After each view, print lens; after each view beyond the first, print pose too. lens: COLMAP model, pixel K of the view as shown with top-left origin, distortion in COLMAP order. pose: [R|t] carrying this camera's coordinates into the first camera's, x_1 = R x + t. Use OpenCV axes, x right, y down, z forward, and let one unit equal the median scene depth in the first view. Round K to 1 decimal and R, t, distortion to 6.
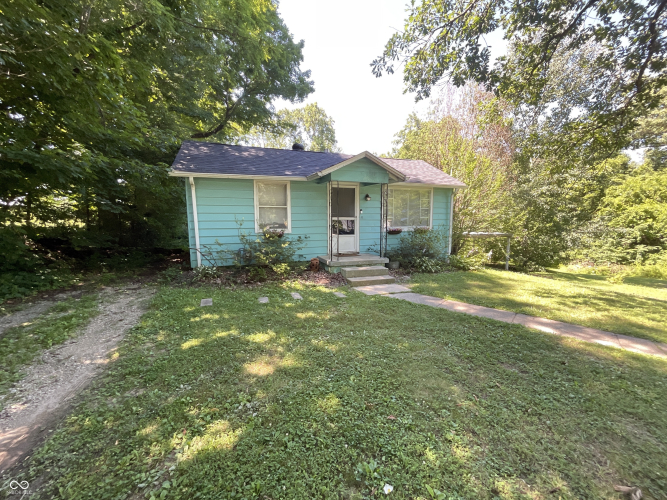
lens RADIAL K [[271.5, 0, 335.0], [0, 271.5, 251.9], [0, 0, 1]] dist [-0.001469, -0.000577]
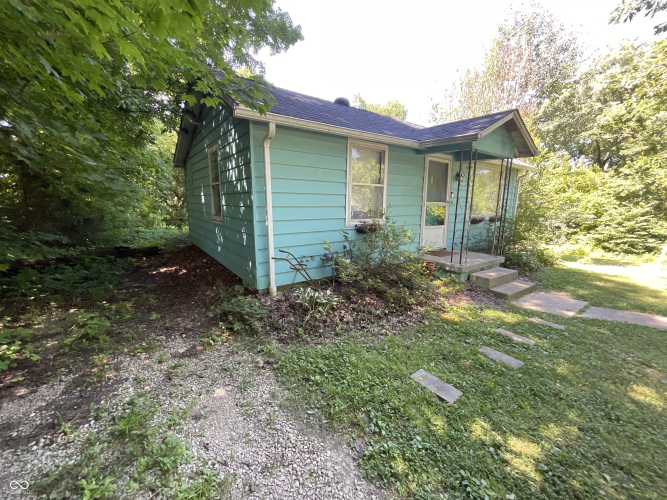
lens RADIAL K [[271.5, 0, 332.5], [0, 271.5, 252.4], [0, 0, 1]] dist [-0.001469, -0.000577]
pose [[0.963106, -0.036338, 0.266659, -0.239368], [0.018758, 0.997497, 0.068180, -0.025329], [-0.268469, -0.060663, 0.961376, 0.191222]]
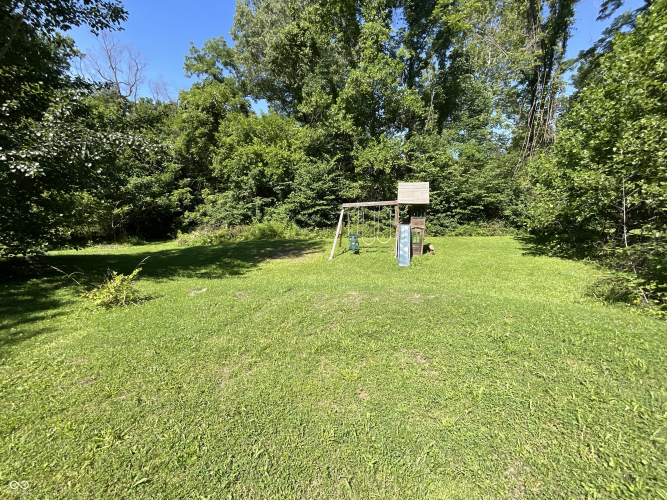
lens RADIAL K [[271.5, 0, 333.6], [0, 271.5, 249.6], [0, 0, 1]] dist [-0.001469, -0.000577]
pose [[0.535739, -0.198362, 0.820754, 0.833723], [0.109562, 0.980128, 0.165365, 0.026841], [-0.837246, 0.001331, 0.546825, 0.557841]]
